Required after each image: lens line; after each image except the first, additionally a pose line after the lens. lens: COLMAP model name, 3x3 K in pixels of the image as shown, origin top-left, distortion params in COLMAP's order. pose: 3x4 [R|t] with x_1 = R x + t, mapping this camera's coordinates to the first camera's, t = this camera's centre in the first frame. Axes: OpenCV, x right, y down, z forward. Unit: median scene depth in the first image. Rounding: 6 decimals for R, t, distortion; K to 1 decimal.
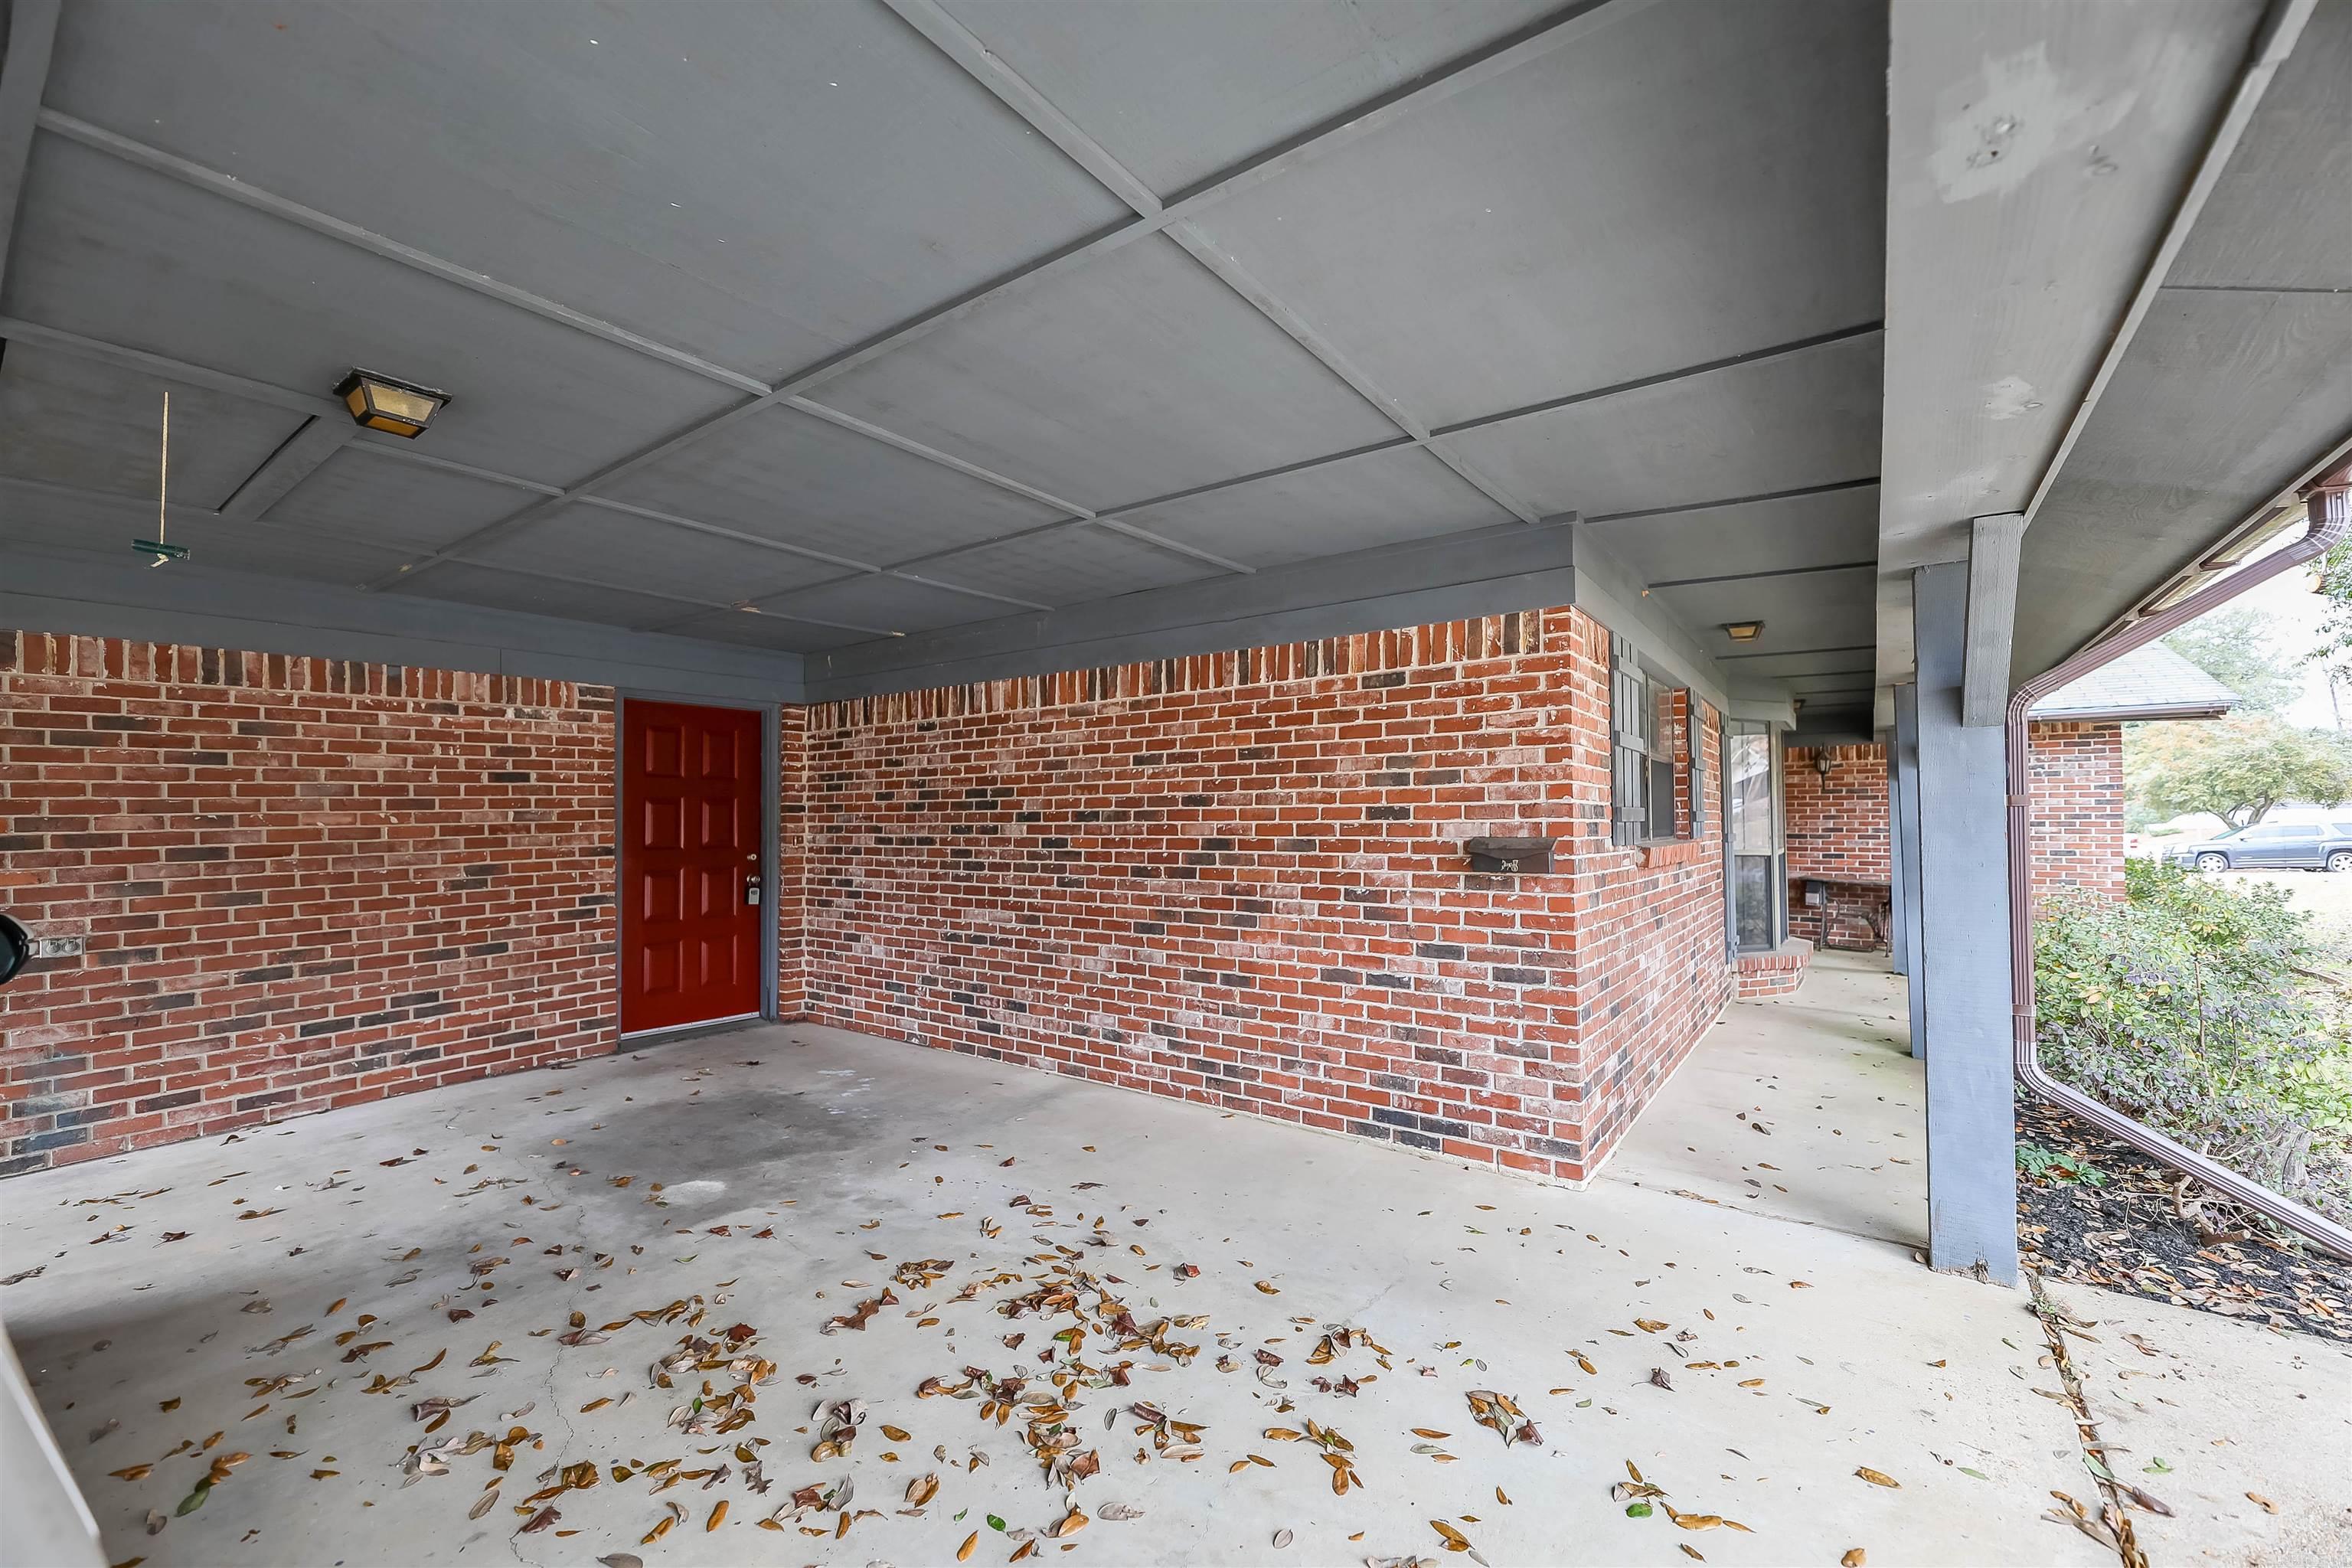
lens RADIAL K [[939.5, 0, 1174.4], [0, 939.5, 796.3], [0, 0, 1]] dist [-0.000031, -0.003223]
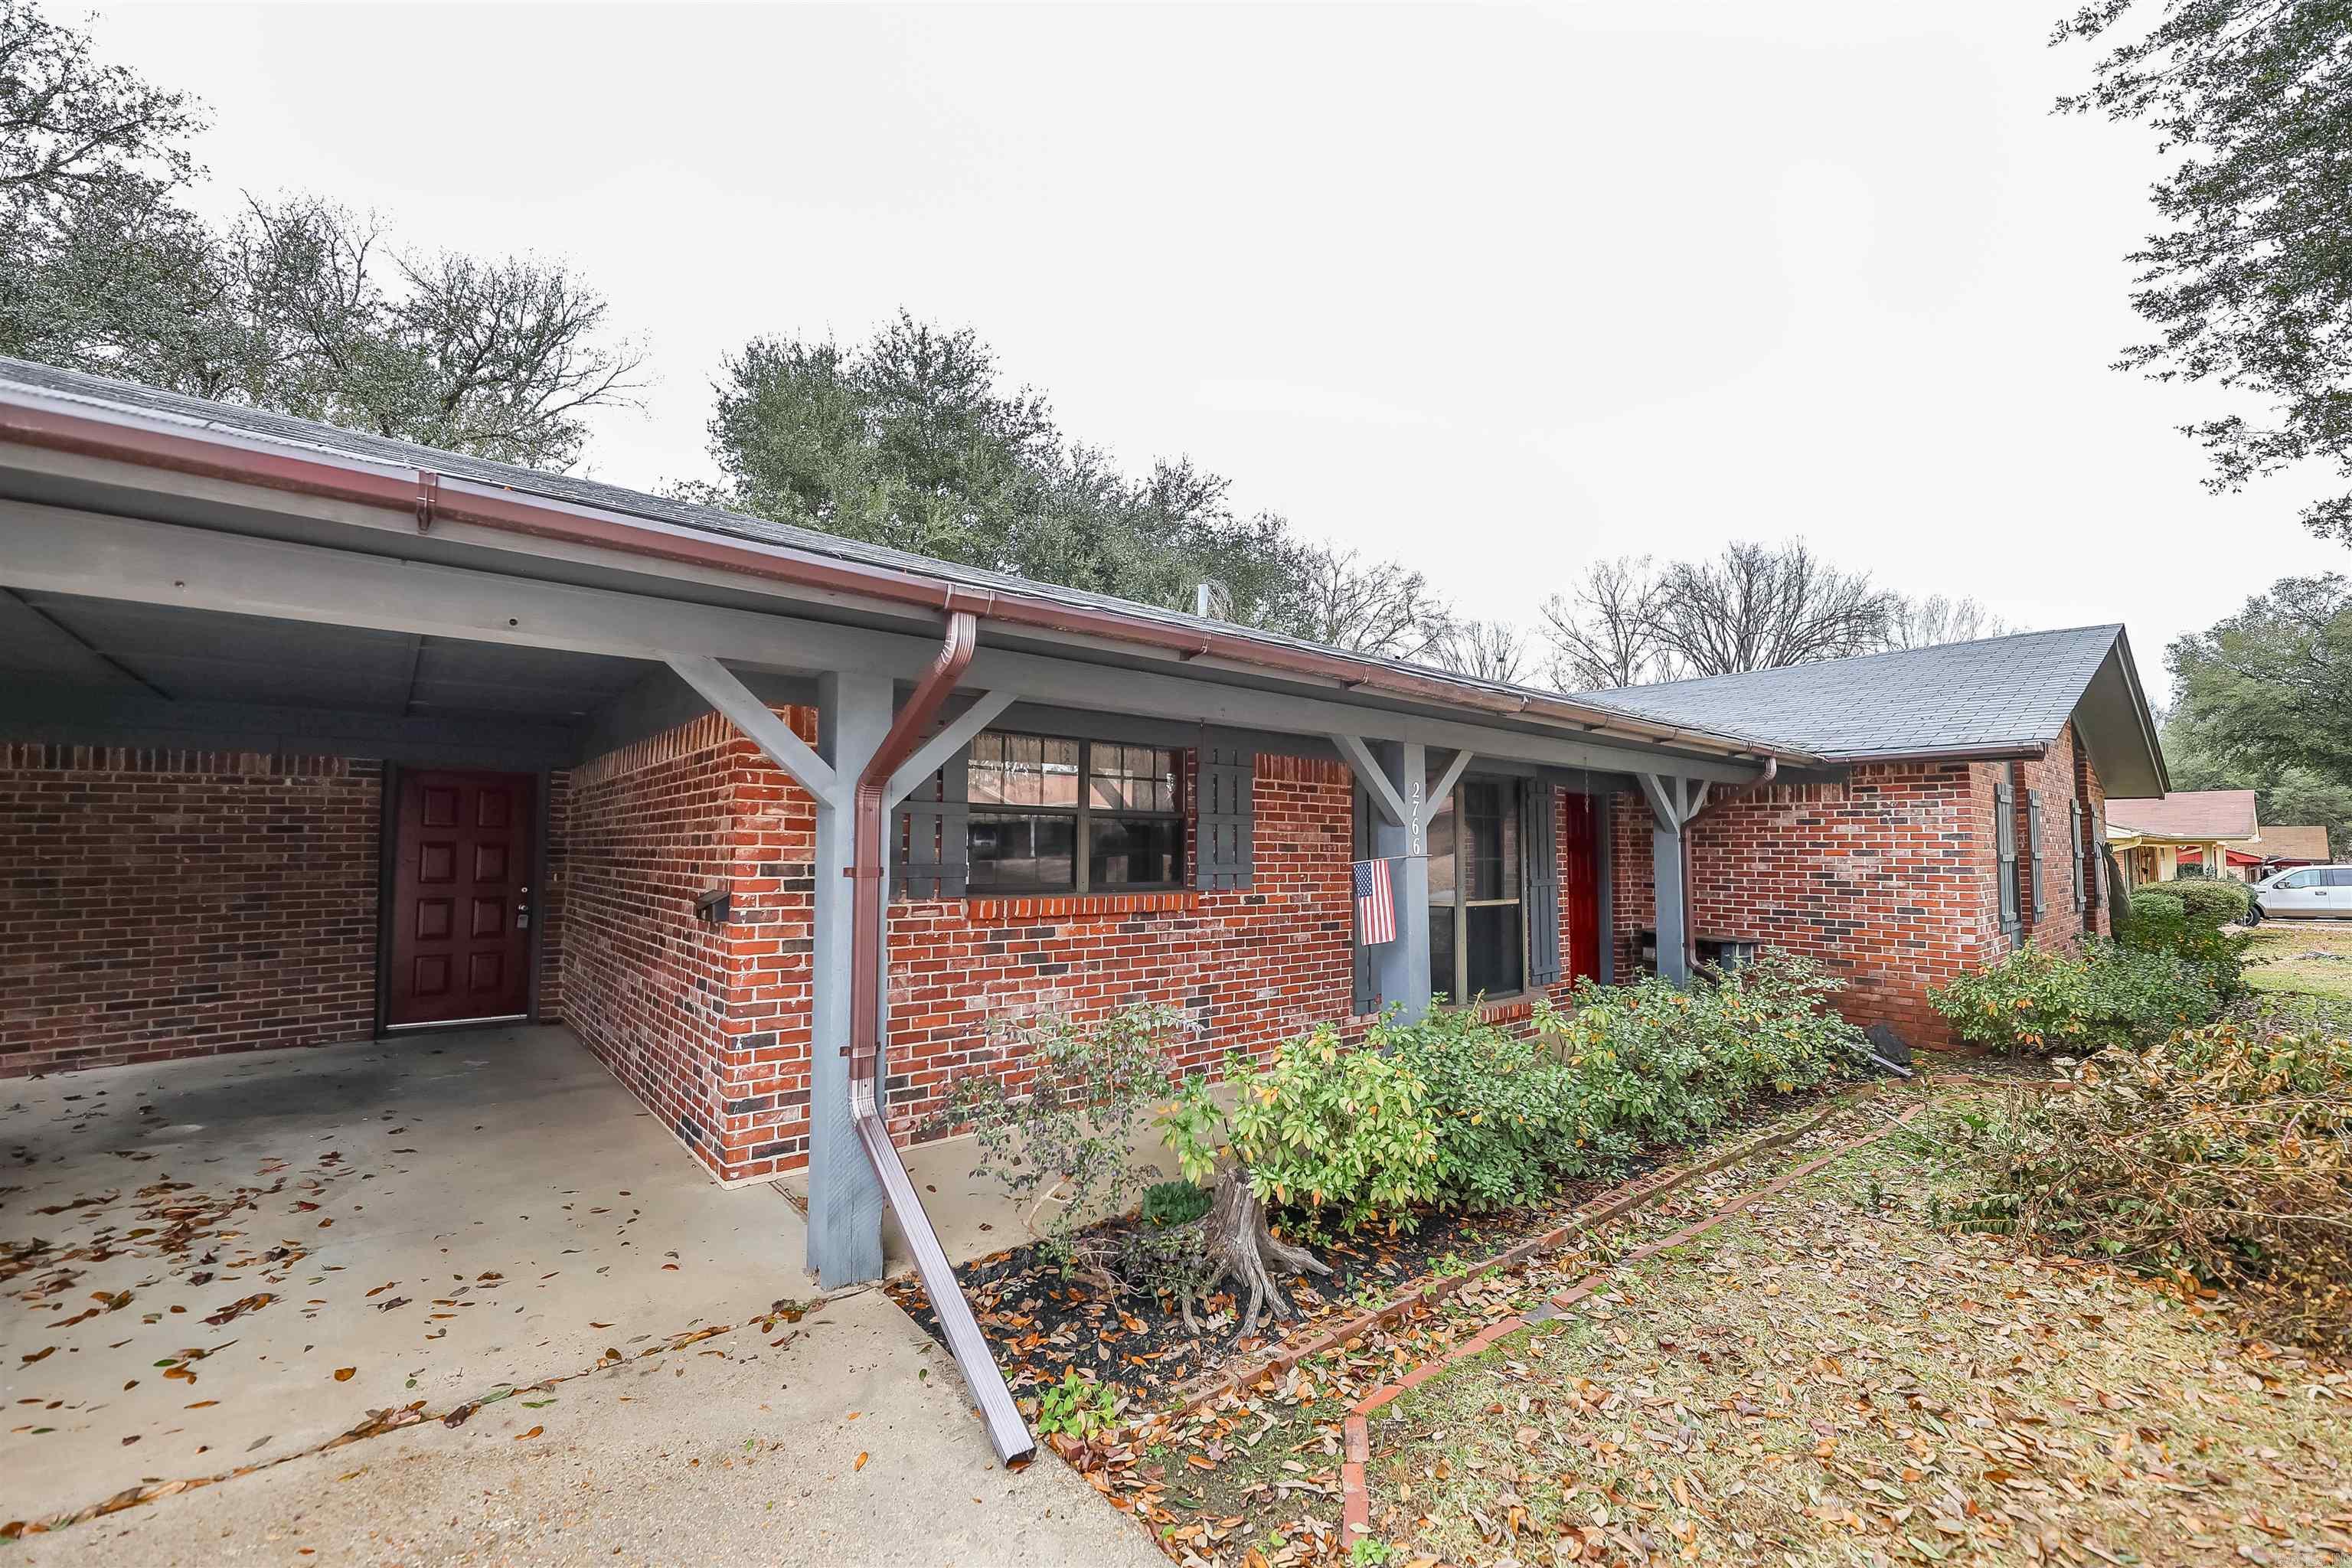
lens RADIAL K [[939.5, 0, 1174.4], [0, 939.5, 796.3], [0, 0, 1]] dist [-0.000031, -0.003223]
pose [[0.974466, -0.003025, -0.224515, 0.930348], [-0.004040, 0.999511, -0.031000, -0.033610], [0.224499, 0.031115, 0.973977, -0.037630]]
